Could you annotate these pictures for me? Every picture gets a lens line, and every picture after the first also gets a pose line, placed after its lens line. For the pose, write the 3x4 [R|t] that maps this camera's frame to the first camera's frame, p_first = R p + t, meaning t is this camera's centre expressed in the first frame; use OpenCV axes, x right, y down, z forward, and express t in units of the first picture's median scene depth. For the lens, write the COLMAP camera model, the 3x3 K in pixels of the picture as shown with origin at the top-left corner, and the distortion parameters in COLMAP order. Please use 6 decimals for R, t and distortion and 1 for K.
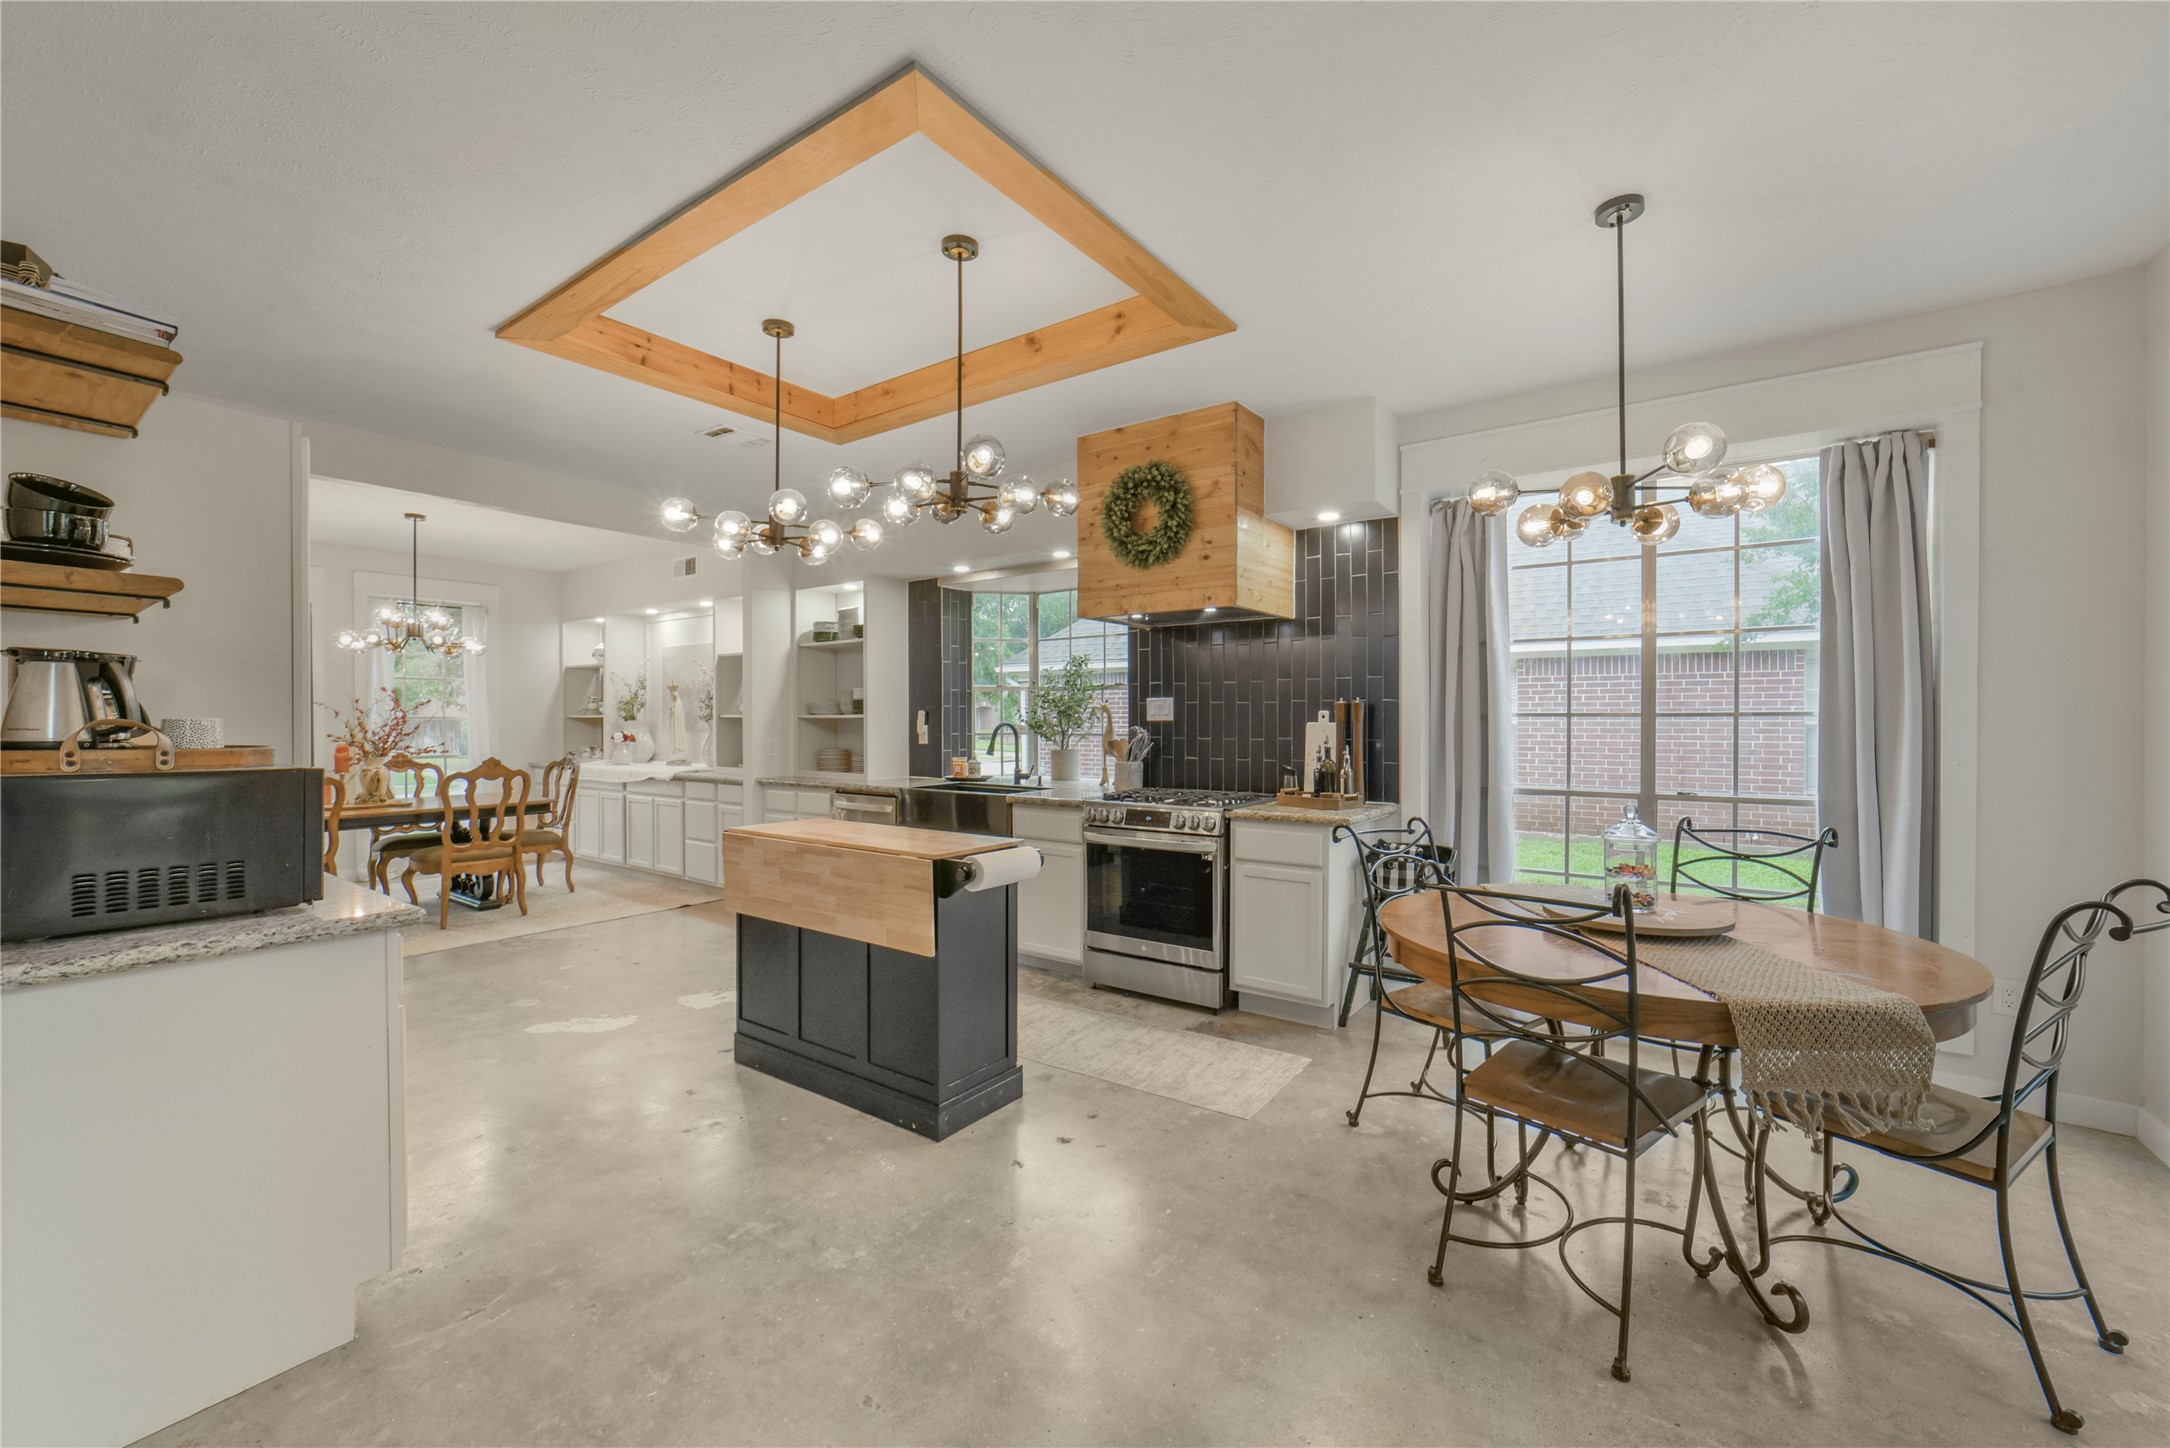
lens RADIAL K [[860.3, 0, 1102.0], [0, 860.3, 722.6], [0, 0, 1]] dist [-0.039244, 0.010053]
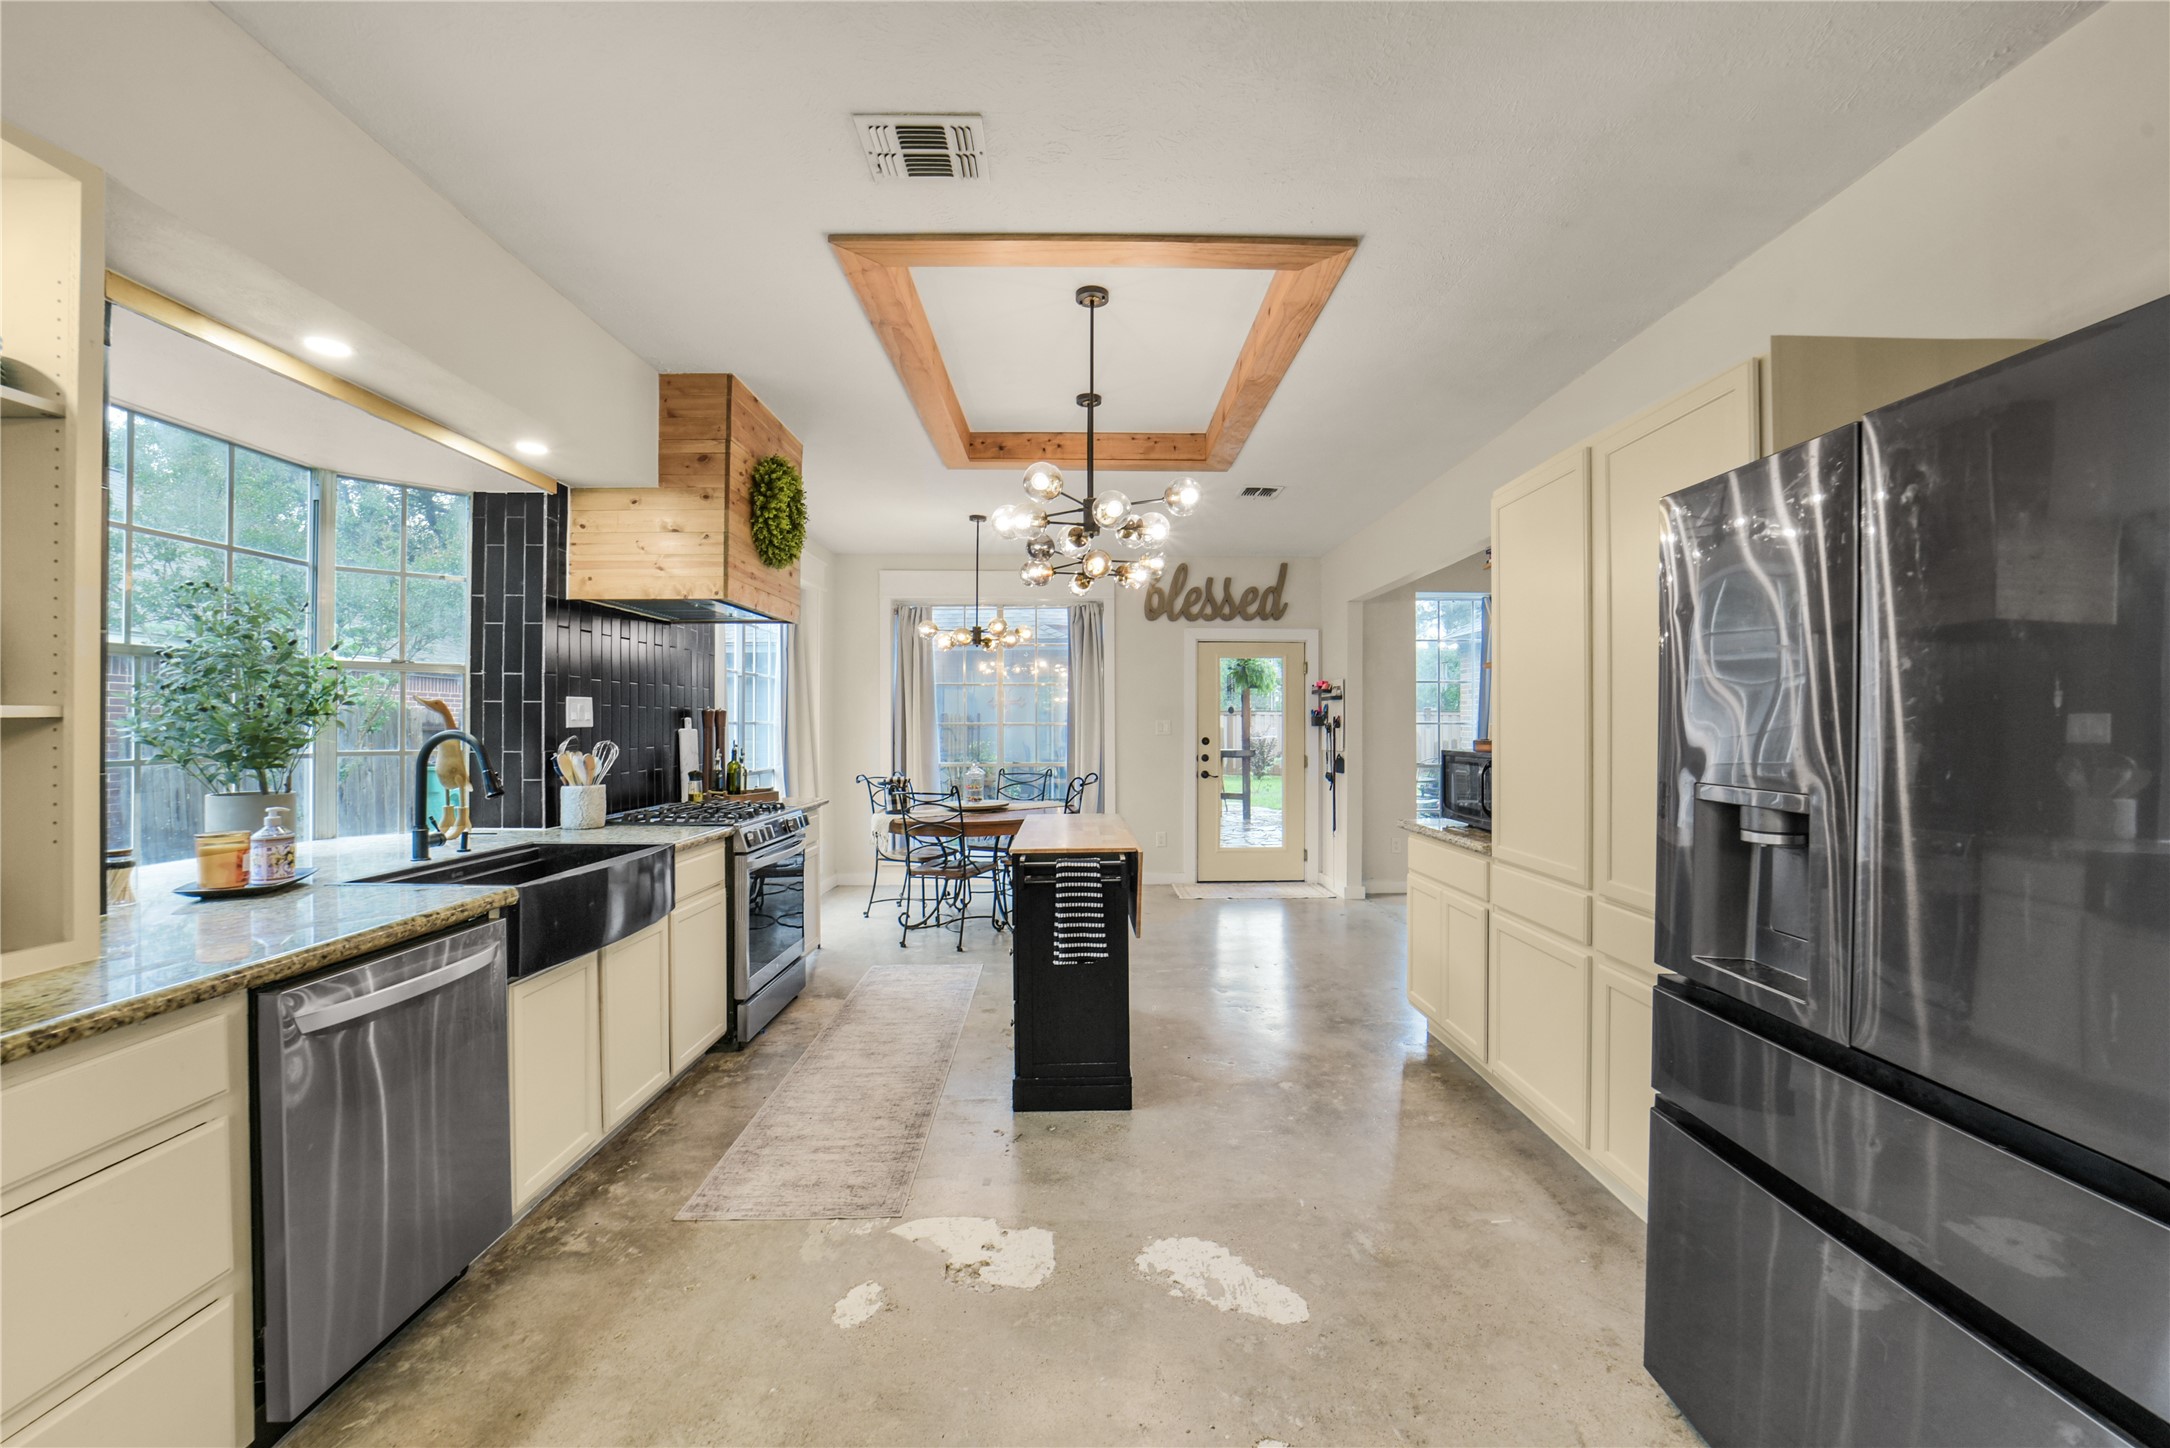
lens RADIAL K [[860.3, 0, 1102.0], [0, 860.3, 722.6], [0, 0, 1]] dist [-0.039244, 0.010053]
pose [[-0.596965, 0.003221, 0.802261, -0.880606], [0.005461, 0.999985, 0.000048, -0.004990], [-0.802249, 0.004410, -0.596974, 1.210696]]
